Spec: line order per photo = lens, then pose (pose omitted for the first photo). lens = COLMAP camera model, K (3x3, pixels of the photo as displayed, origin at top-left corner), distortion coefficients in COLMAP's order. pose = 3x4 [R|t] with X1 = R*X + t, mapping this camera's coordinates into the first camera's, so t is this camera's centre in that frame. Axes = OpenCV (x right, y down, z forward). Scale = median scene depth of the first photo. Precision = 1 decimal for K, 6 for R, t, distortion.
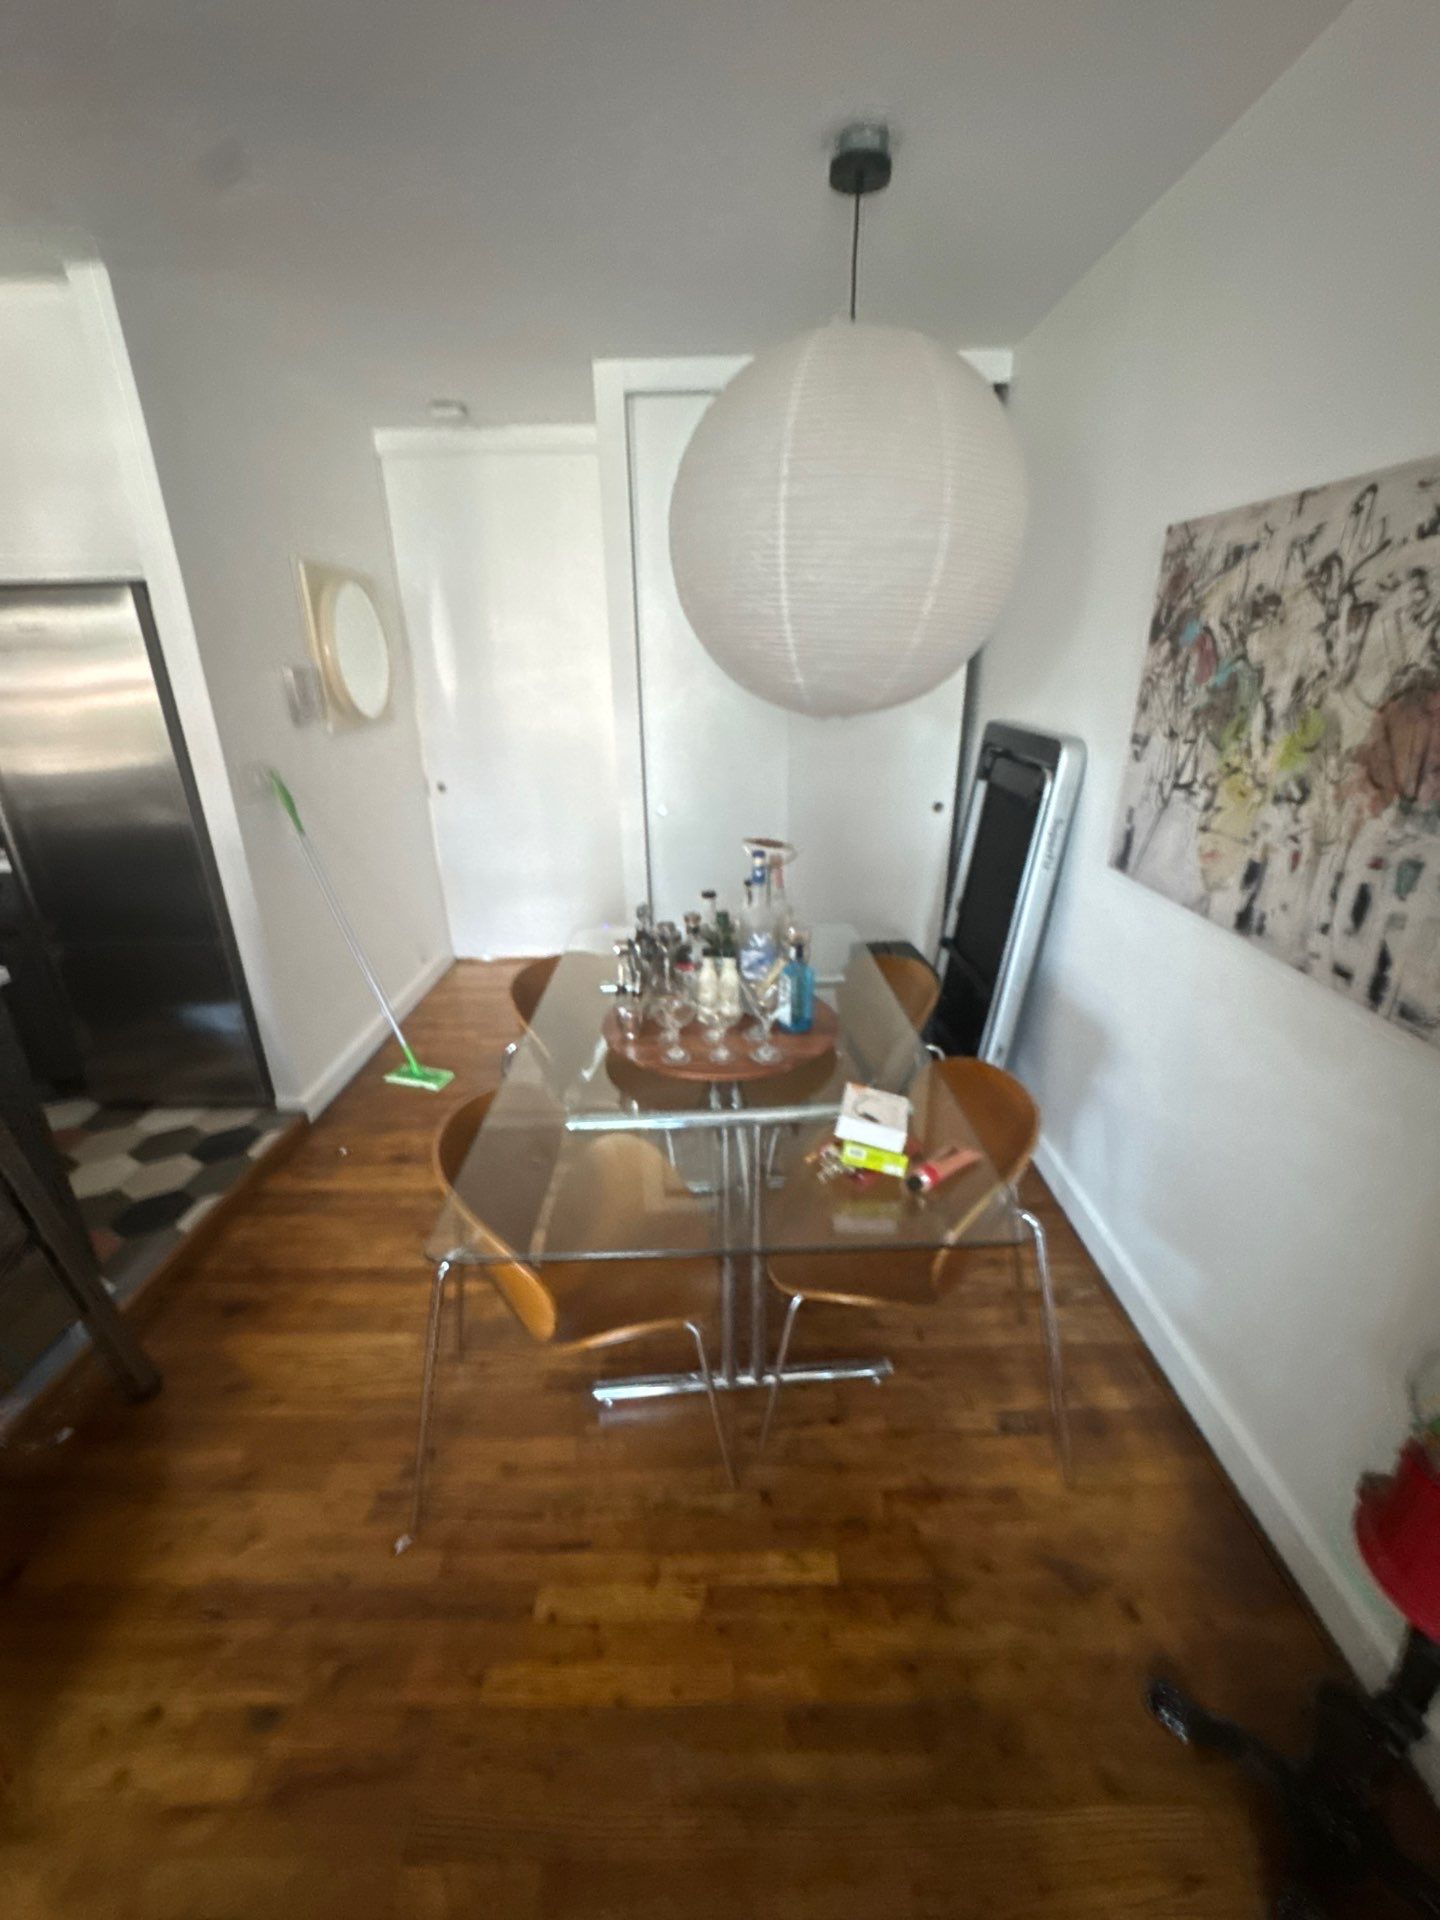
lens RADIAL K [[774.1, 0, 719.9], [0, 774.1, 956.0], [0, 0, 1]] dist [-0.002896, -0.000113]
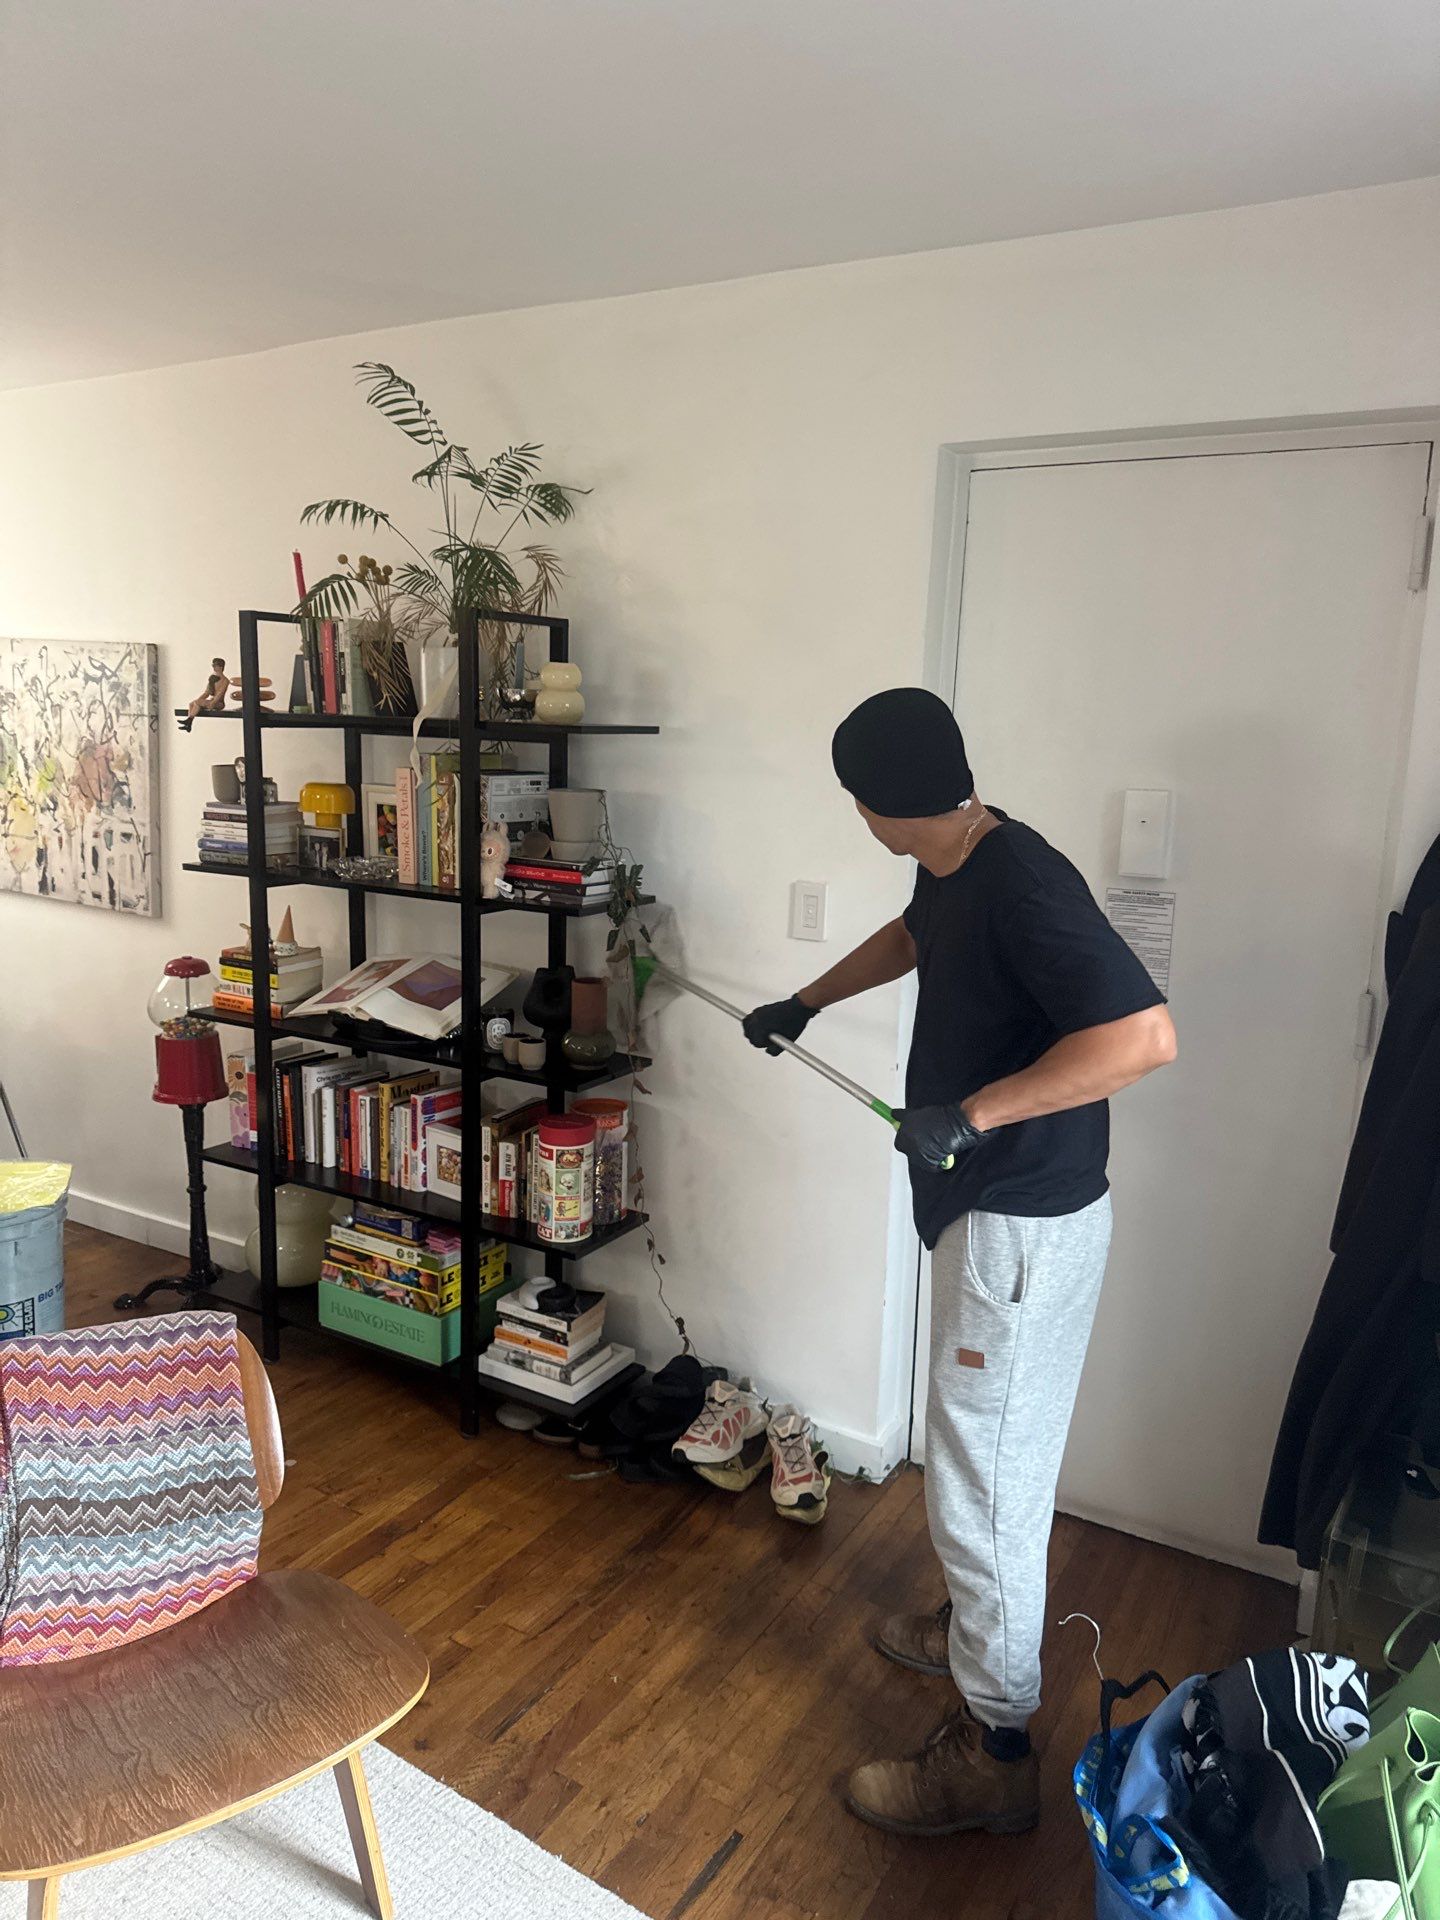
lens RADIAL K [[1356.0, 0, 724.9], [0, 1356.0, 968.4], [0, 0, 1]] dist [0.004889, -0.014595]
pose [[0.495038, -0.121263, 0.860368, -1.094265], [0.259260, 0.965719, -0.013061, 0.538857], [-0.829290, 0.229525, 0.509507, -1.610436]]
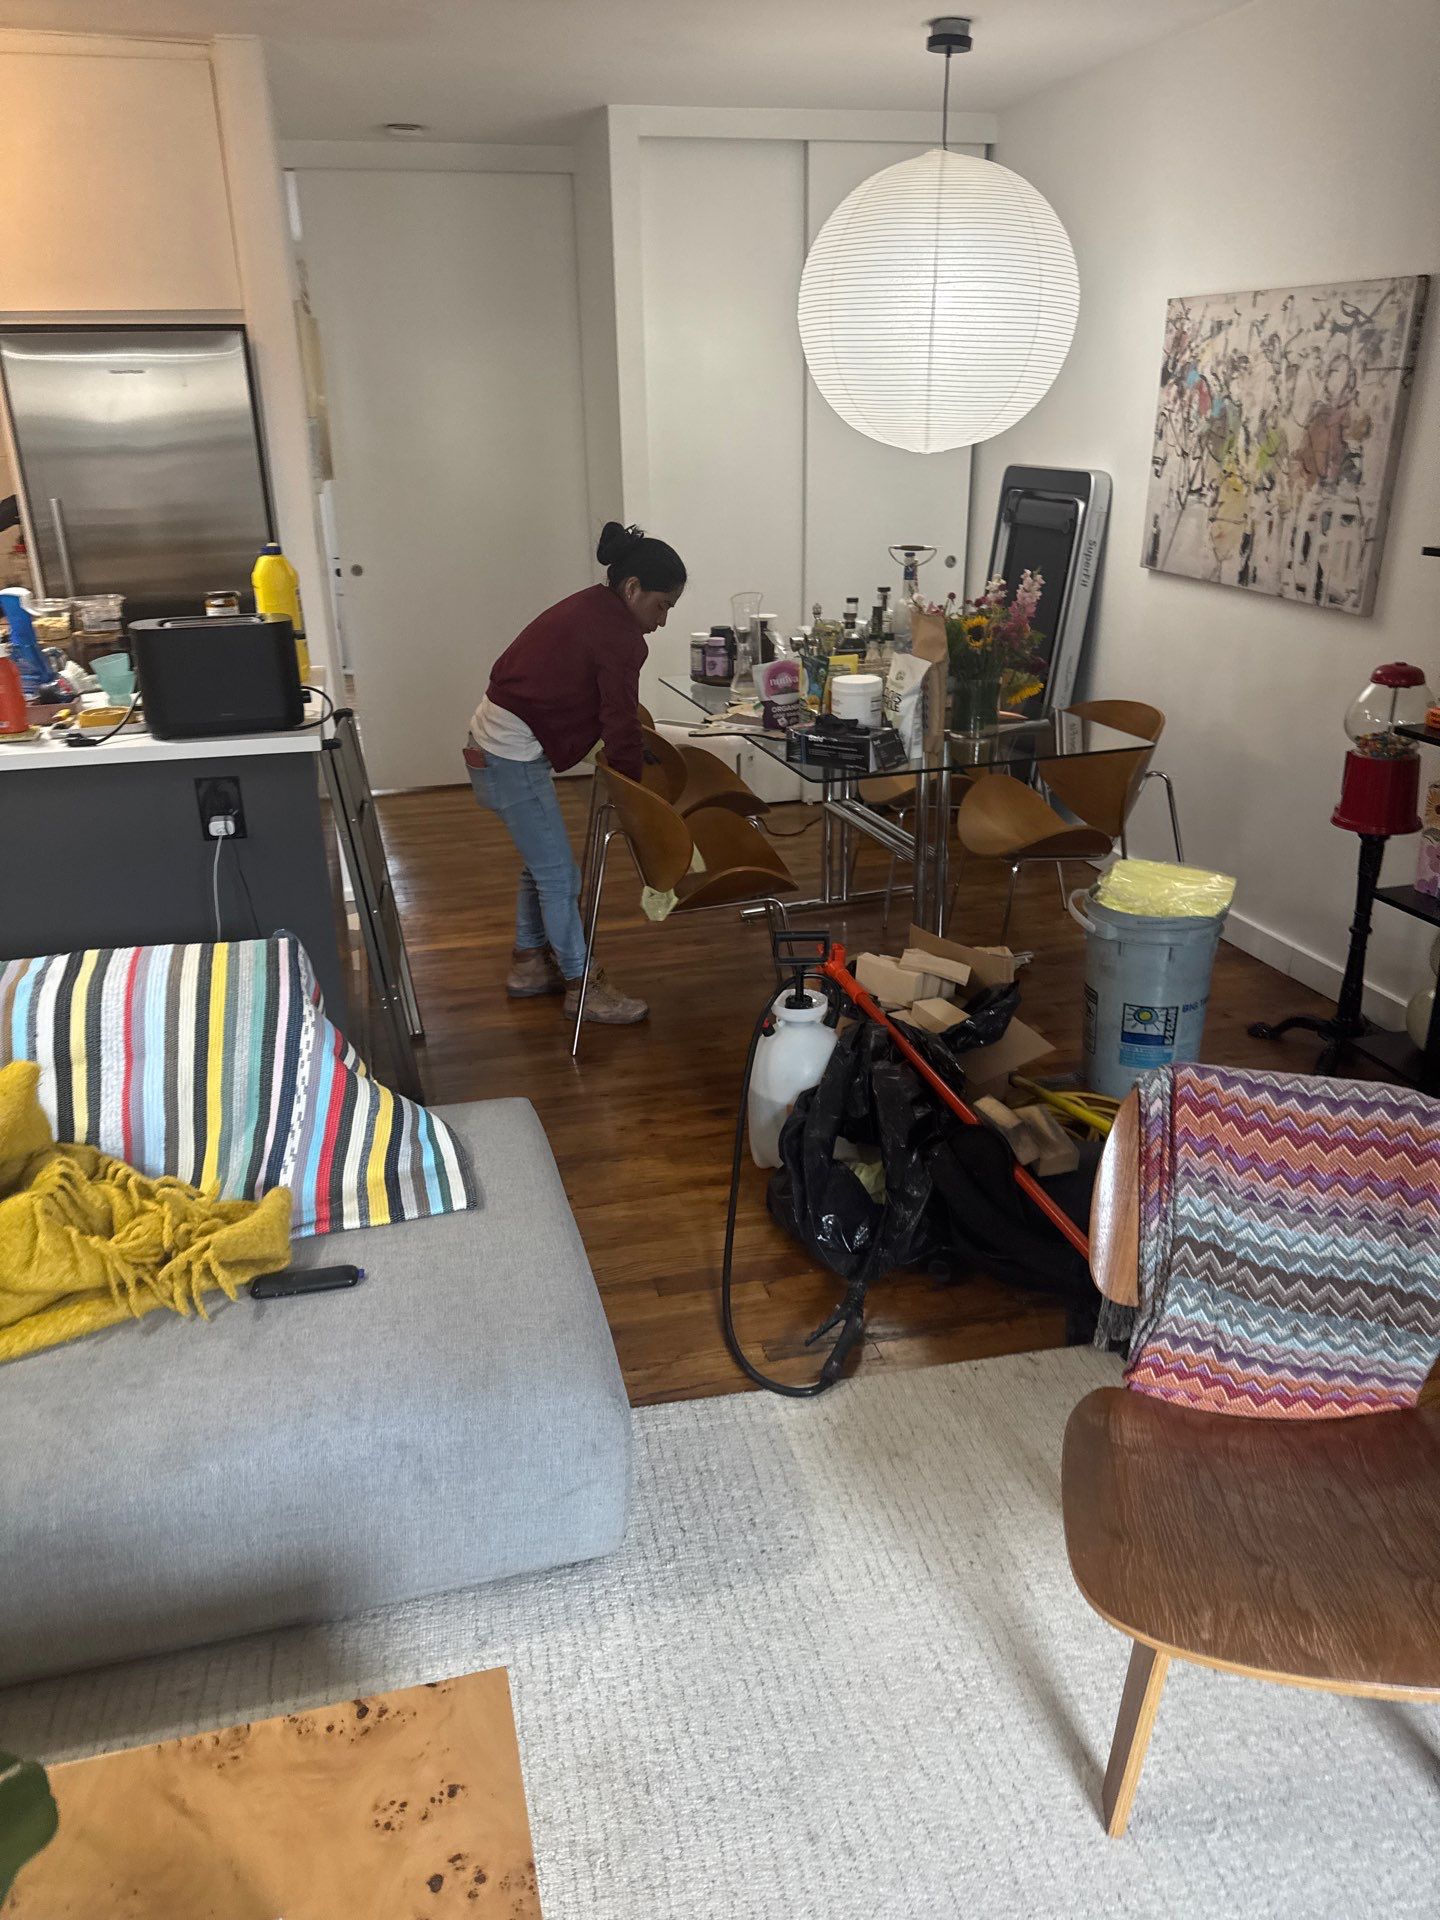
lens RADIAL K [[1362.4, 0, 720.0], [0, 1362.4, 960.0], [0, 0, 1]] dist [-0.005085, -0.004053]
pose [[0.965194, -0.103115, 0.240349, -1.029558], [0.097433, 0.994611, 0.035439, 0.513736], [-0.242708, -0.010788, 0.970039, -1.340328]]
